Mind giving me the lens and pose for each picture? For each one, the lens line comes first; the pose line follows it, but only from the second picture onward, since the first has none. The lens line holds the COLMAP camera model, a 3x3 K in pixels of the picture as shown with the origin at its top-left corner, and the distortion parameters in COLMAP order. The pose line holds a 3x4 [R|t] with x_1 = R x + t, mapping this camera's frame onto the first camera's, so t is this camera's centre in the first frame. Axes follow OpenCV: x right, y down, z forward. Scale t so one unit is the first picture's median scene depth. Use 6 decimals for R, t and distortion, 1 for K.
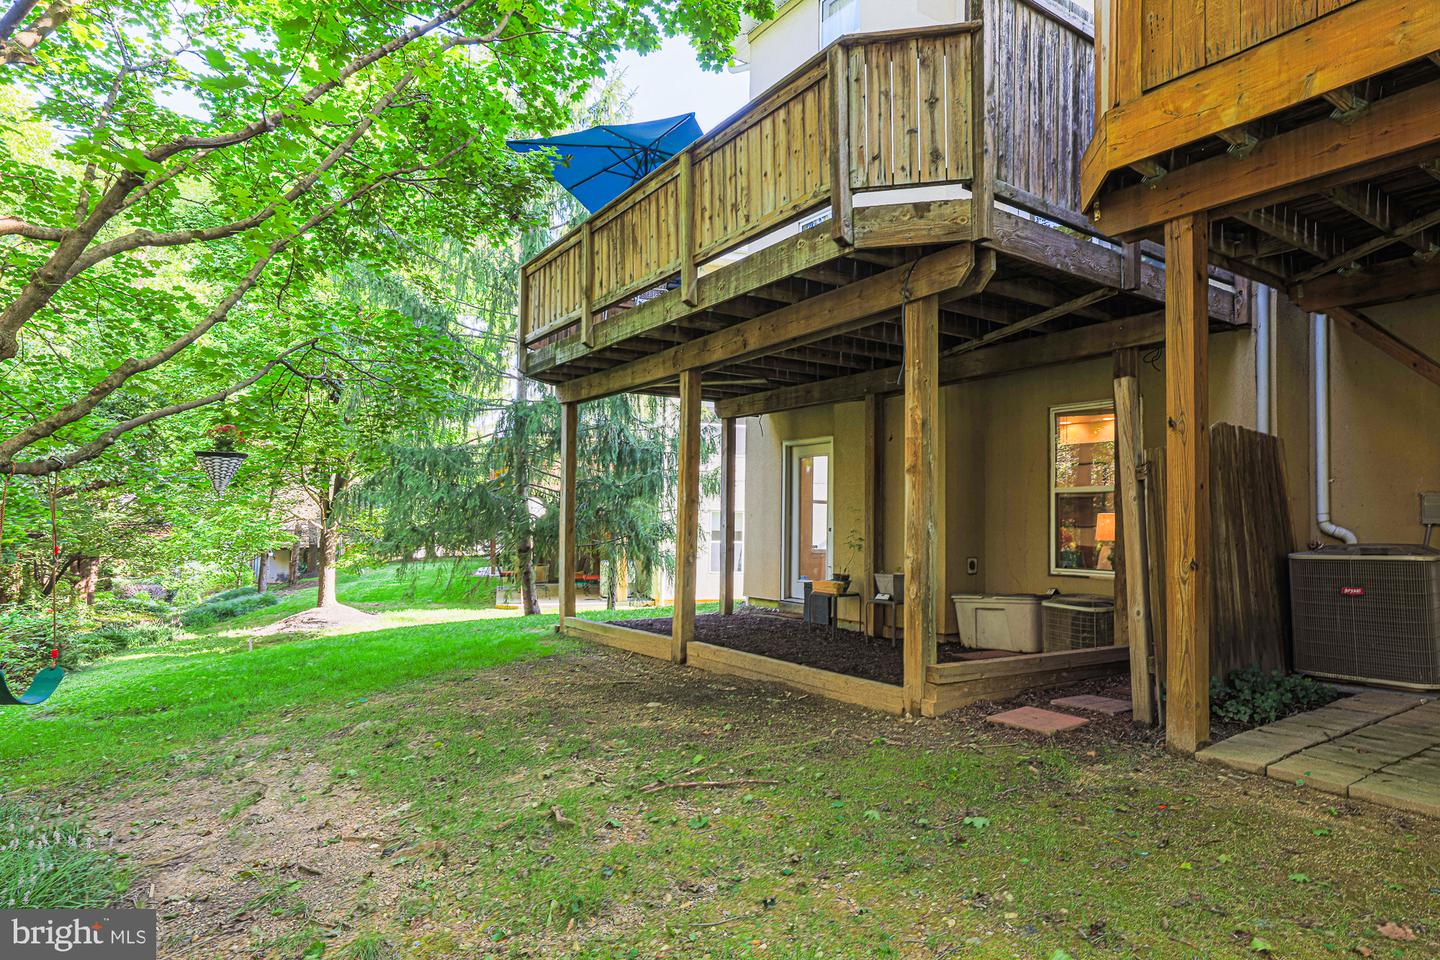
lens RADIAL K [[821.7, 0, 716.0], [0, 821.7, 486.2], [0, 0, 1]] dist [-0.007316, 0.009207]
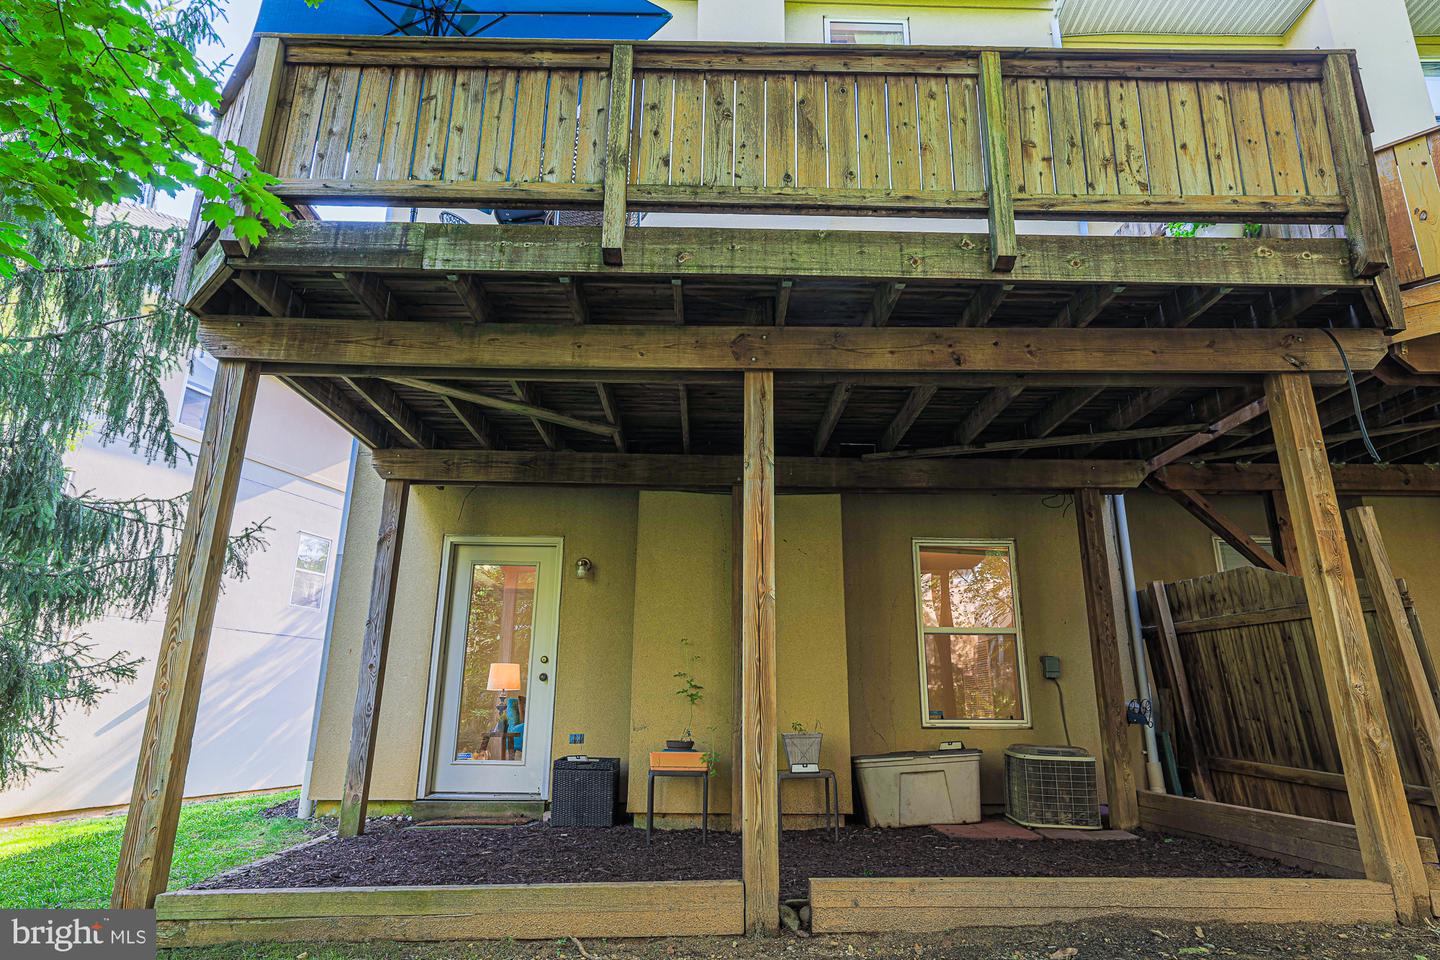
lens RADIAL K [[821.7, 0, 722.7], [0, 821.7, 470.8], [0, 0, 1]] dist [-0.007316, 0.009207]
pose [[0.545629, 0.229627, 0.805953, -0.635736], [-0.040831, 0.967869, -0.248117, 0.091638], [-0.837032, 0.102472, 0.537473, 0.906173]]
